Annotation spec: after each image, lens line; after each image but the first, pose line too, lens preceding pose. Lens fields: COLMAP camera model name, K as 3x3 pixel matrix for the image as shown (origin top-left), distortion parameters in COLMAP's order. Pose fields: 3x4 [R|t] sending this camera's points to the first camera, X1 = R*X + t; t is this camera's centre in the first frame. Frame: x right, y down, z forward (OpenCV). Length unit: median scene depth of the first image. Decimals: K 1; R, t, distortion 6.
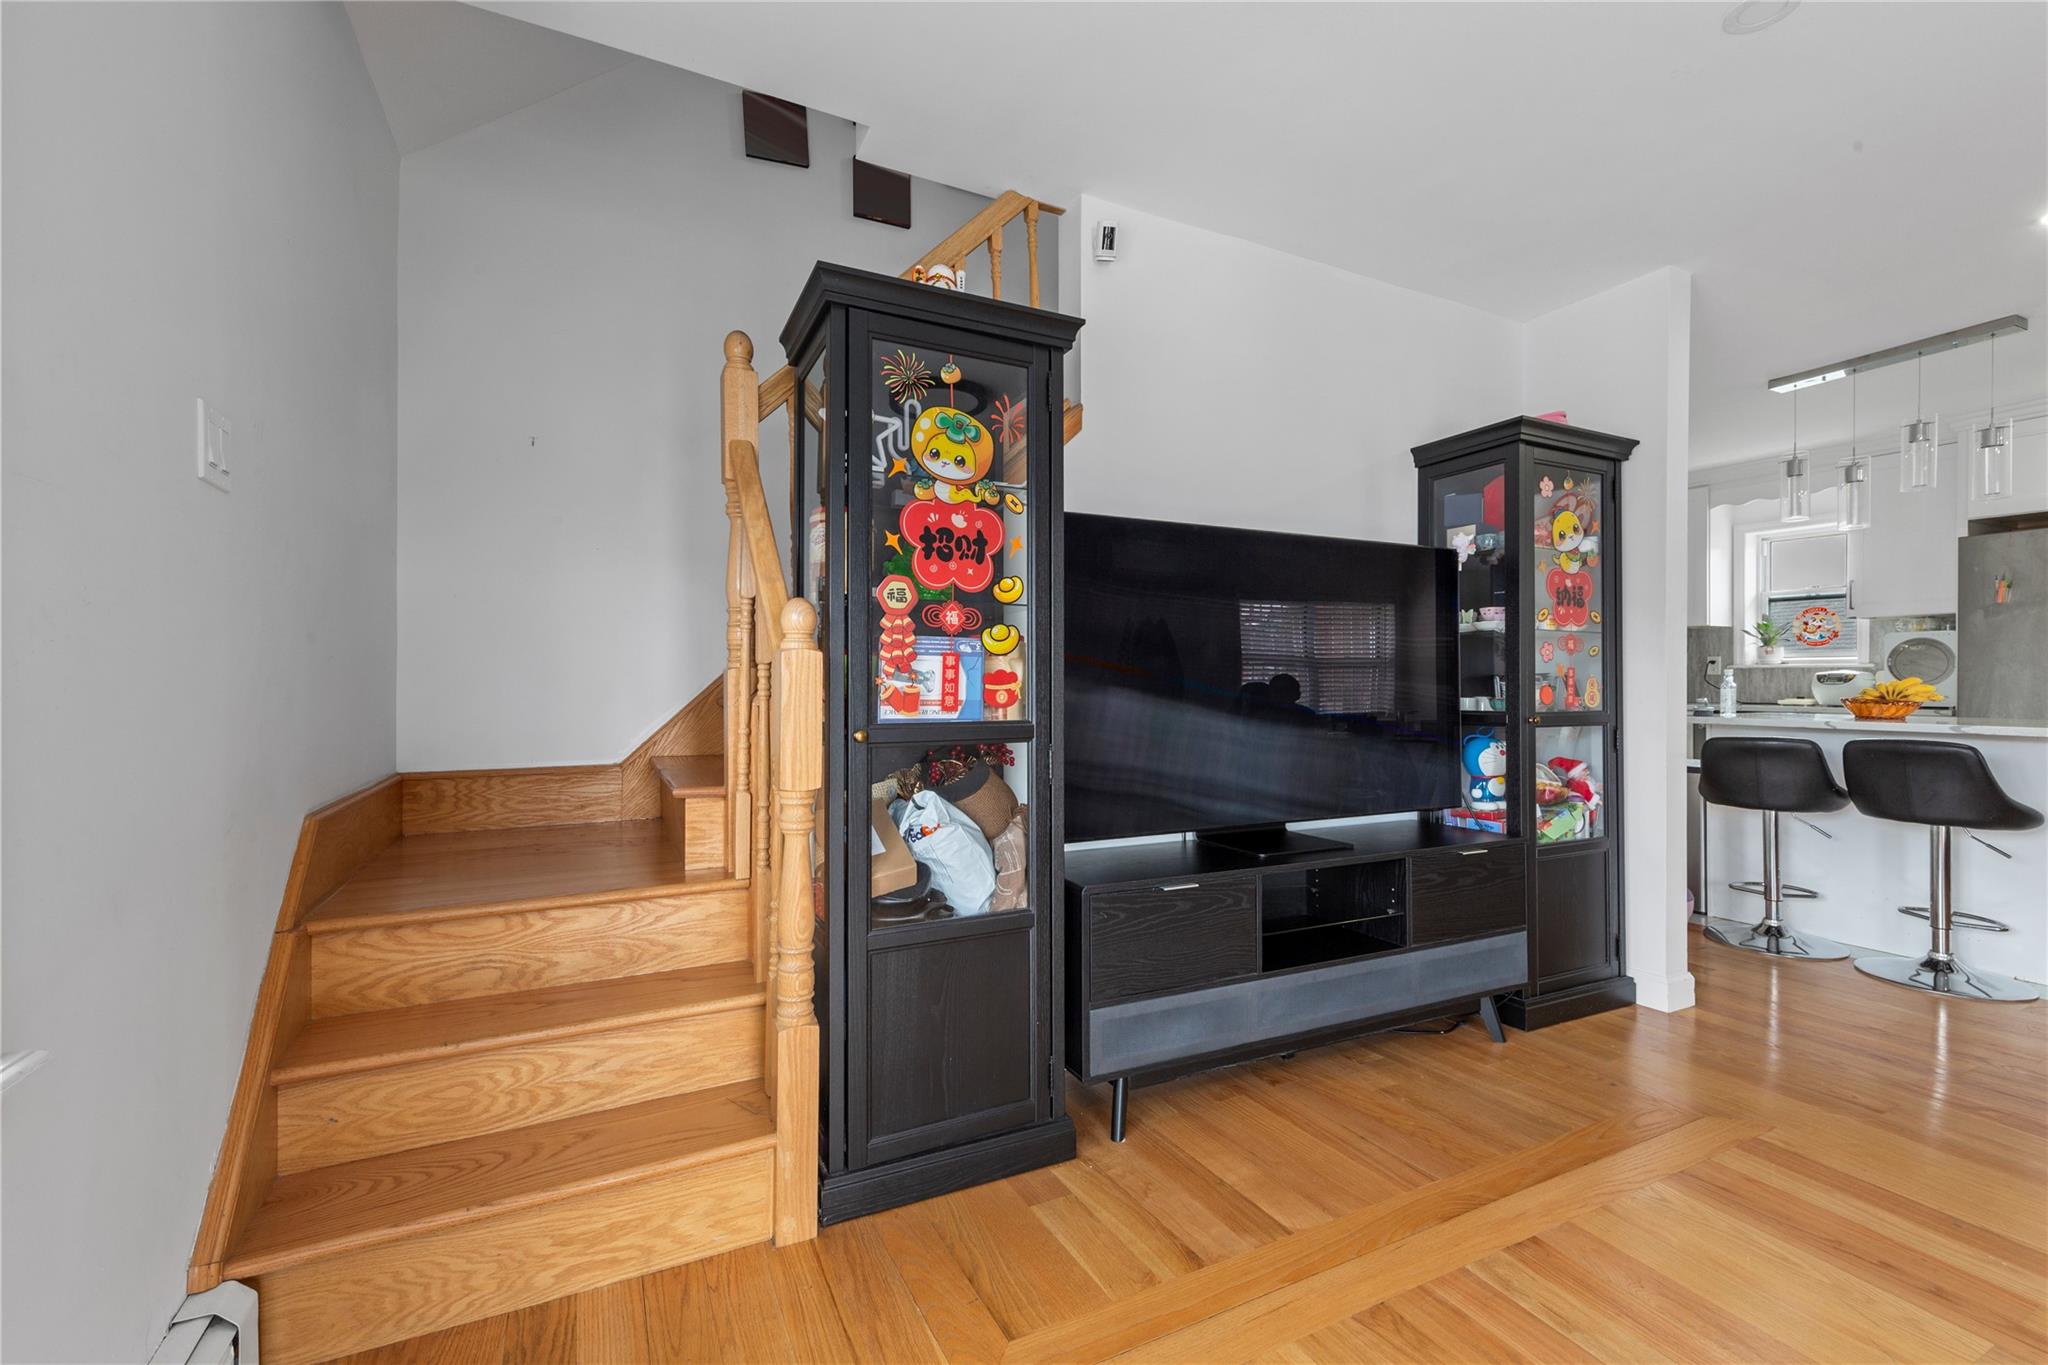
lens RADIAL K [[857.3, 0, 1024.0], [0, 857.3, 682.5], [0, 0, 1]] dist [-0.002005, -0.000187]
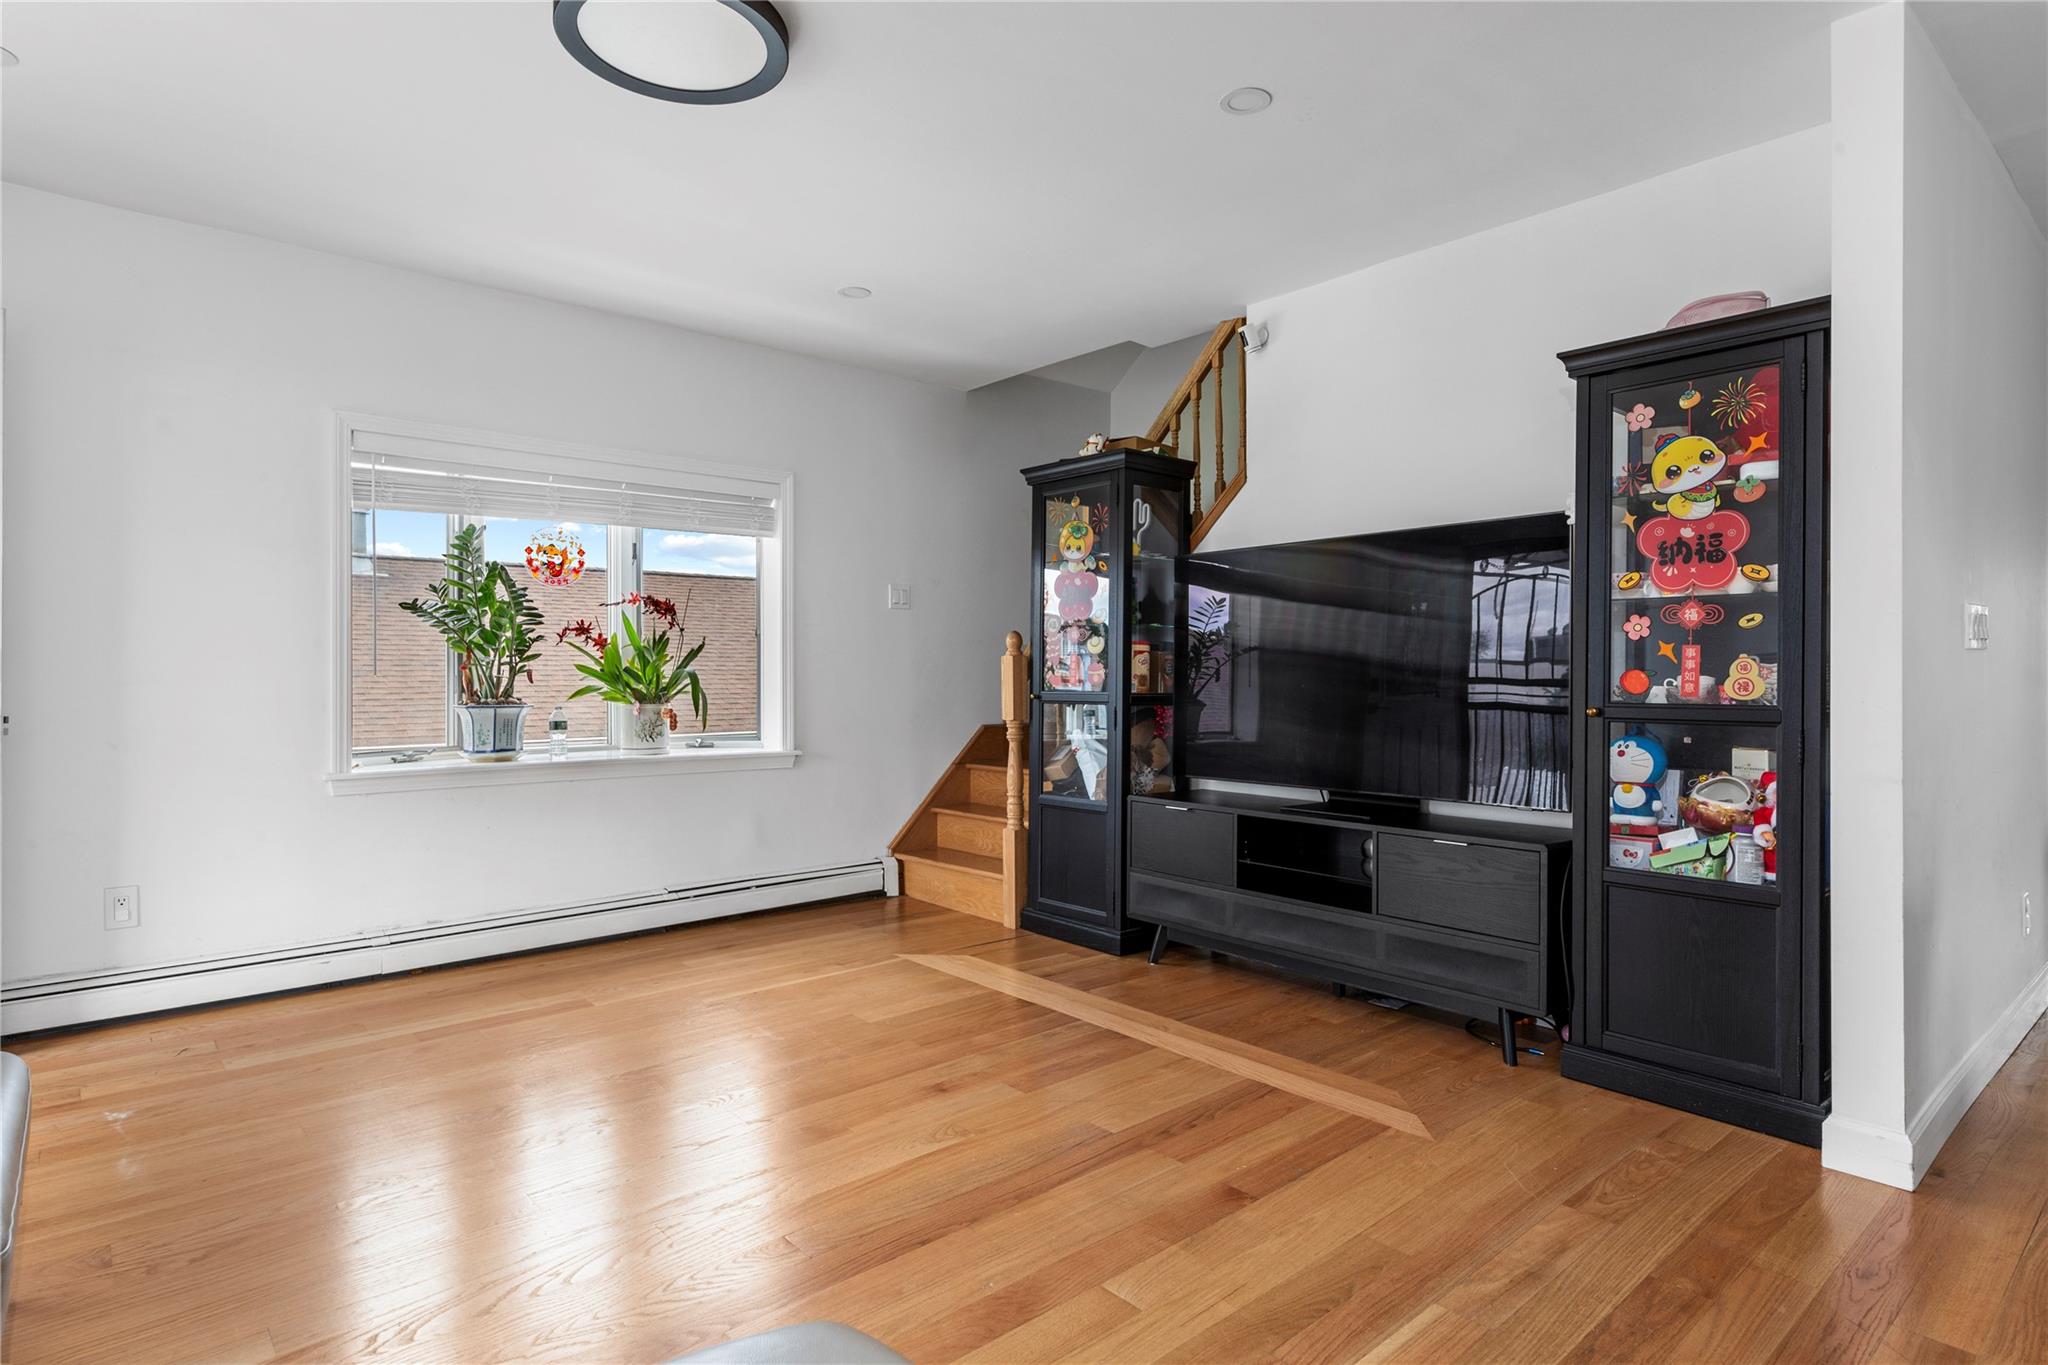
lens RADIAL K [[1085.7, 0, 1024.0], [0, 1085.7, 682.5], [0, 0, 1]] dist [0.000850, 0.000087]
pose [[0.256135, 0.005327, -0.966626, 2.042179], [0.001887, 0.999980, 0.006011, 0.011694], [0.966639, -0.003364, 0.256120, 0.284520]]
